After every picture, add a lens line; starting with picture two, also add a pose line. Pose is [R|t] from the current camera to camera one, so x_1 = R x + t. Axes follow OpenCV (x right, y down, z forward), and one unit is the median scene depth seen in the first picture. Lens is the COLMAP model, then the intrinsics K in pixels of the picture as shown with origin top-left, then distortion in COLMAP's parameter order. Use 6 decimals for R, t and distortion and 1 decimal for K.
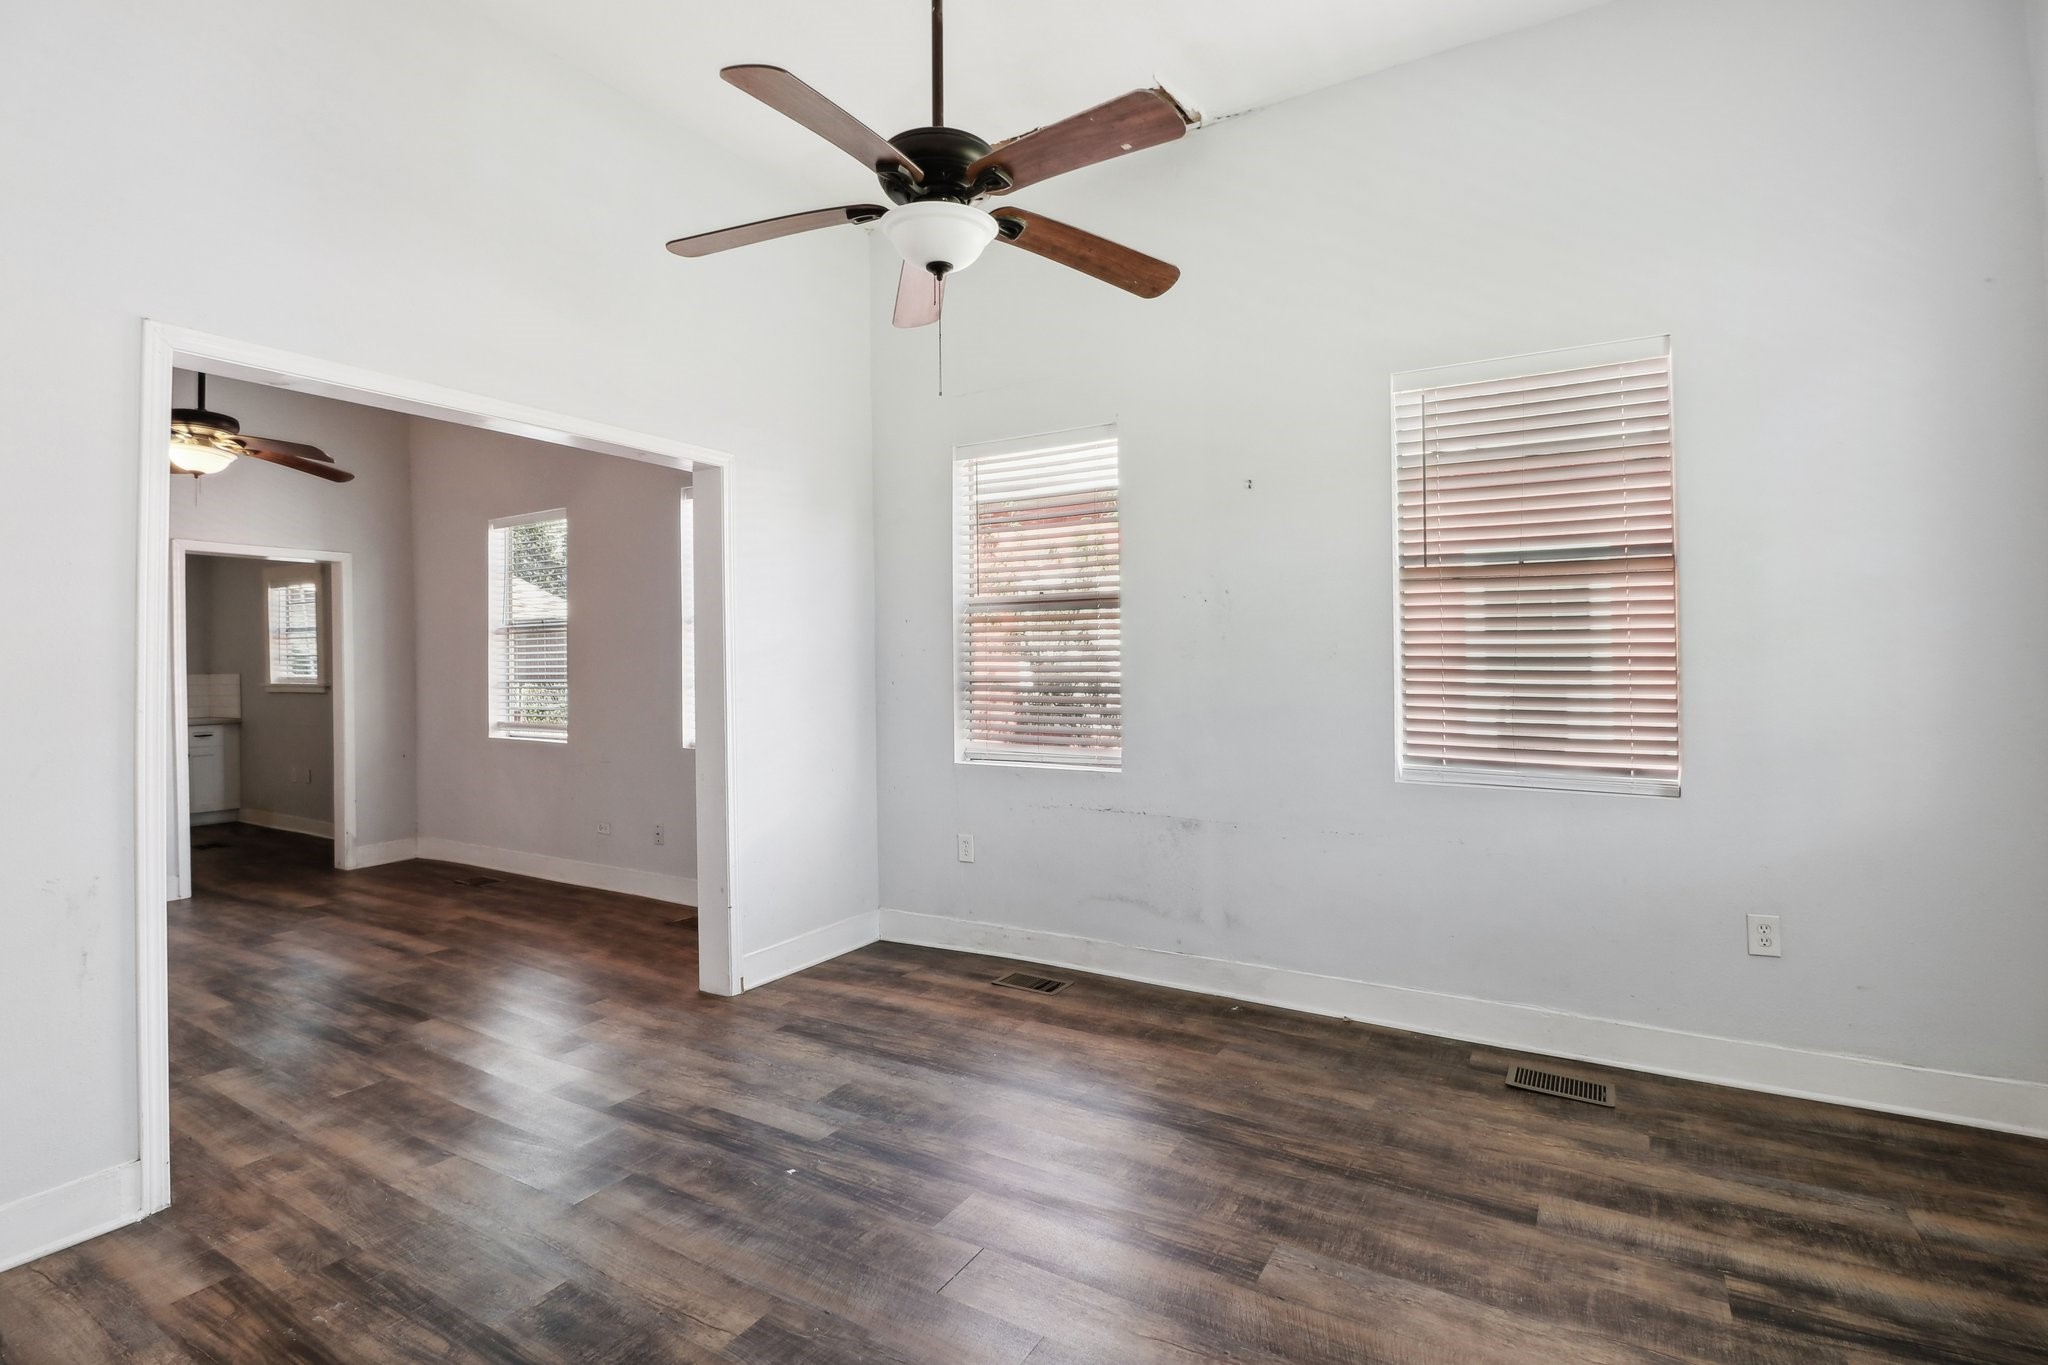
lens RADIAL K [[976.6, 0, 1022.4], [0, 976.6, 675.8], [0, 0, 1]] dist [-0.003534, -0.012446]
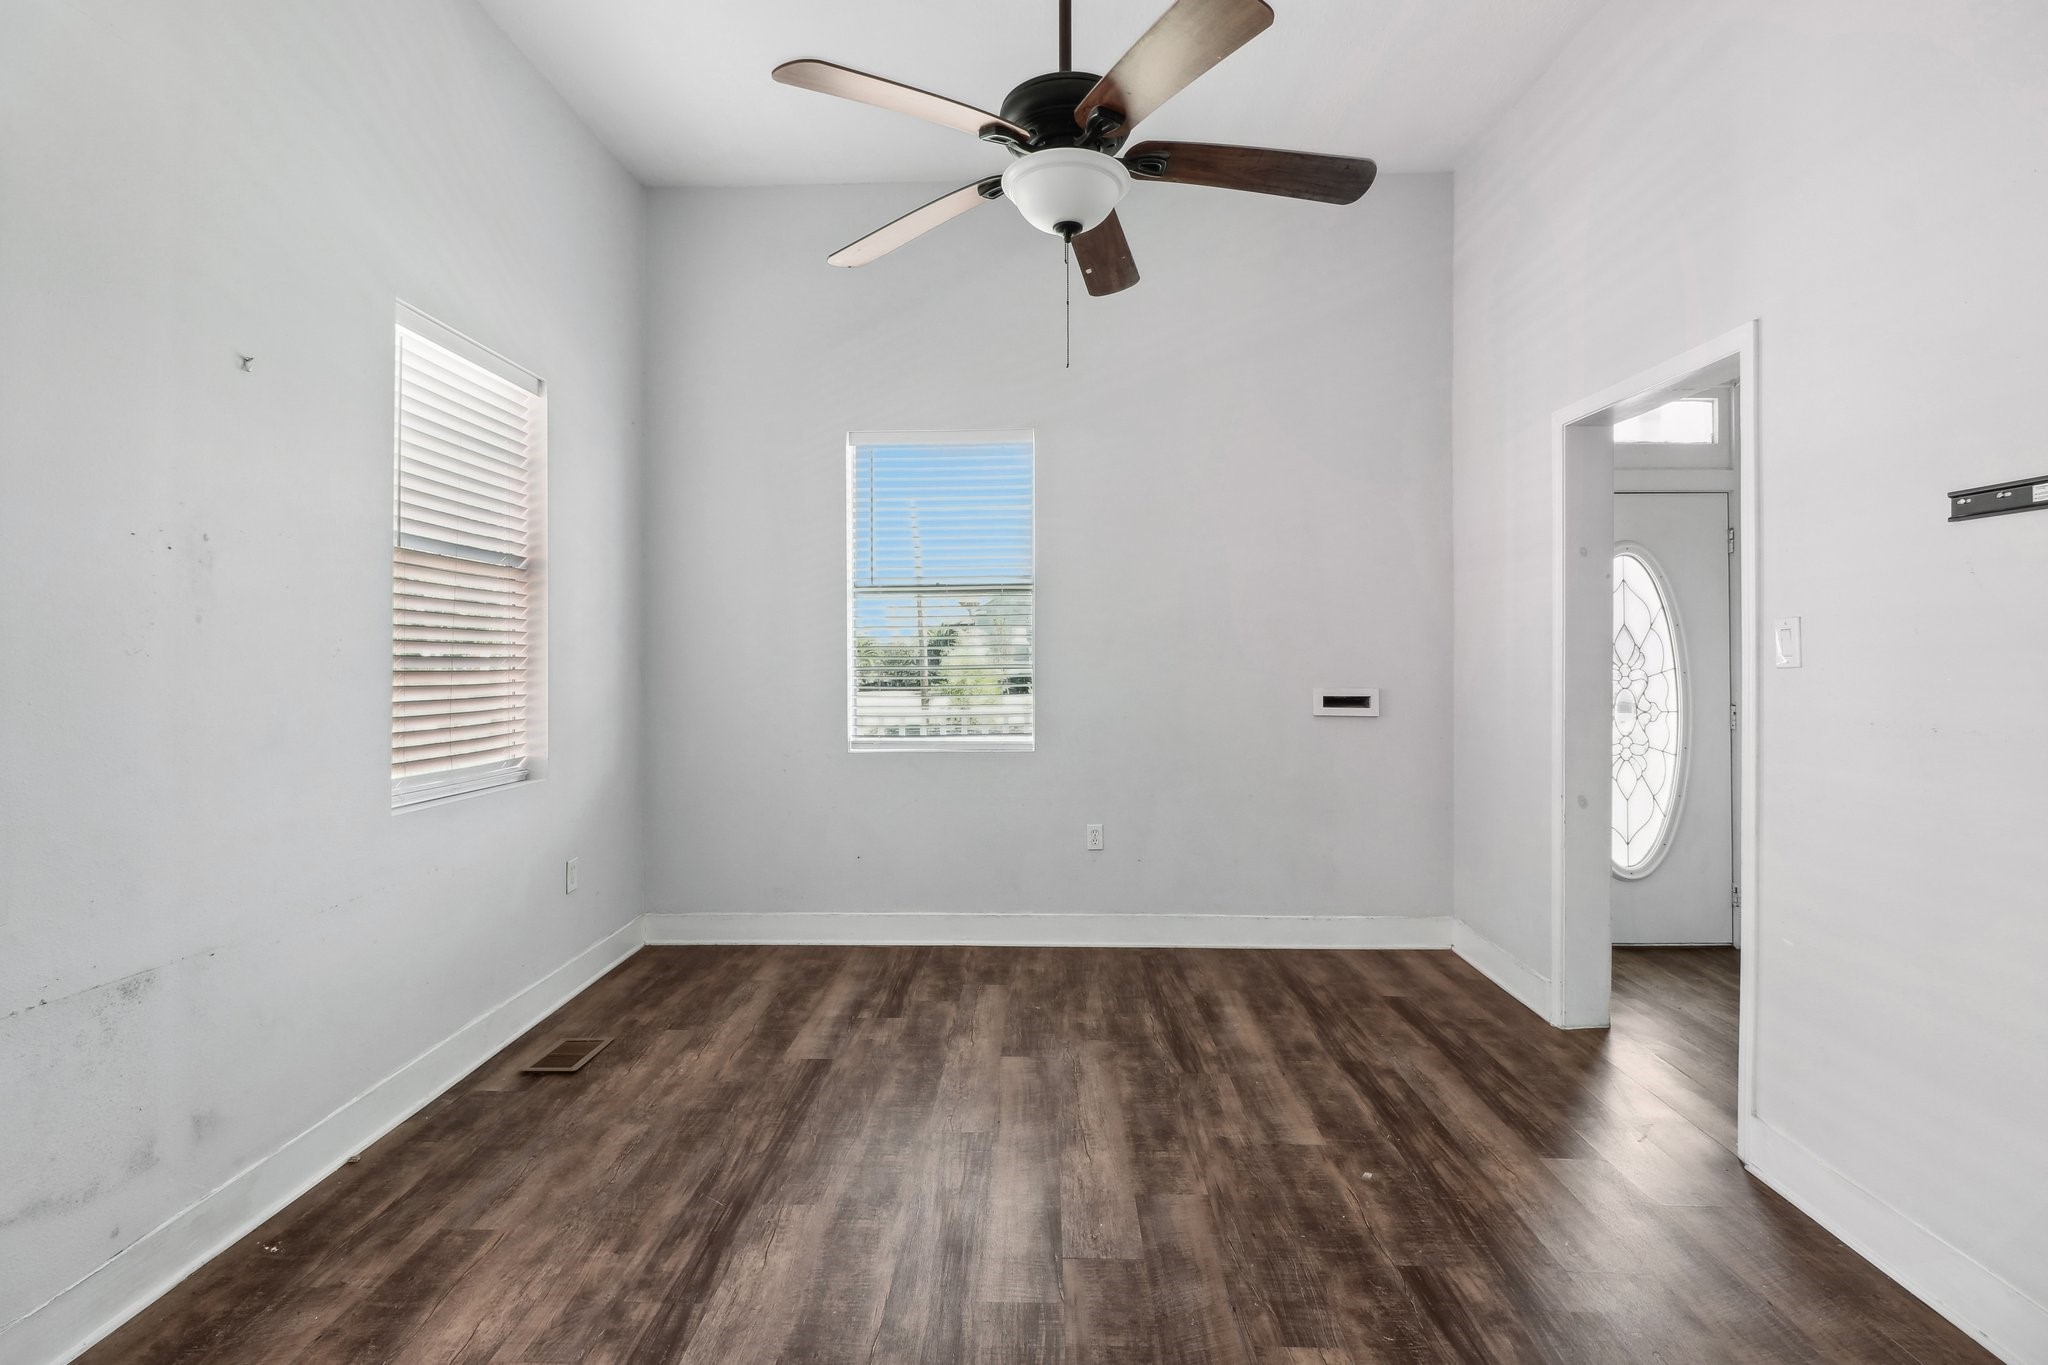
lens RADIAL K [[976.6, 0, 1010.9], [0, 976.6, 666.5], [0, 0, 1]] dist [-0.003534, -0.012446]
pose [[-0.491683, -0.001281, 0.870773, -0.716645], [0.019084, 0.999743, 0.012246, -0.013562], [-0.870565, 0.022639, -0.491533, 1.257146]]
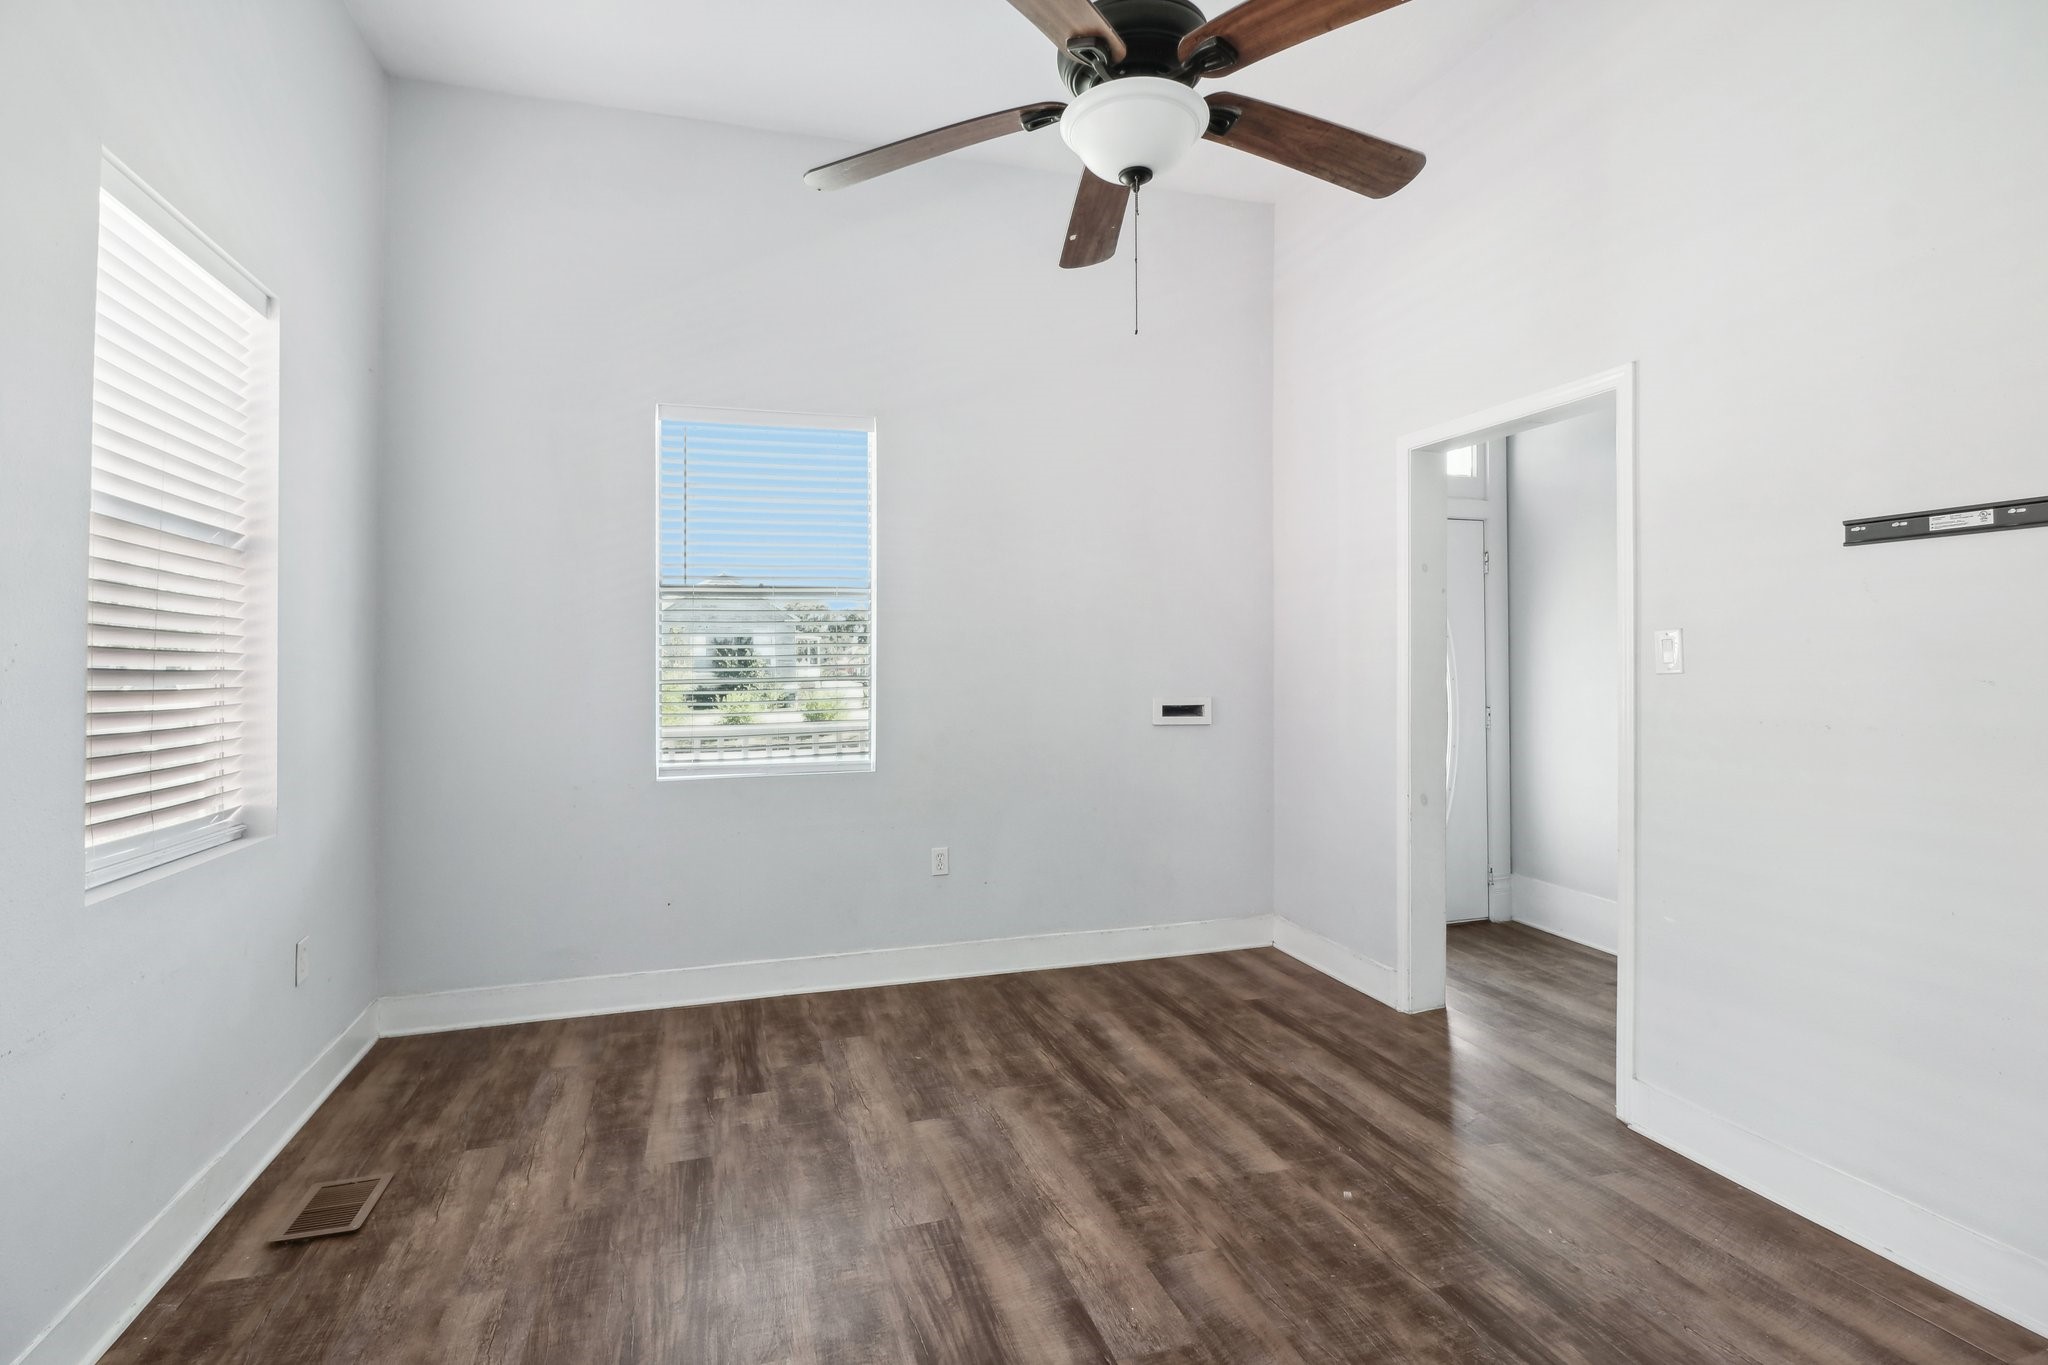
lens RADIAL K [[976.6, 0, 1010.6], [0, 976.6, 666.5], [0, 0, 1]] dist [-0.003534, -0.012446]
pose [[-0.747334, 0.010581, 0.664364, -0.447758], [0.021366, 0.999739, 0.008112, -0.018076], [-0.664105, 0.020257, -0.747365, 1.396087]]
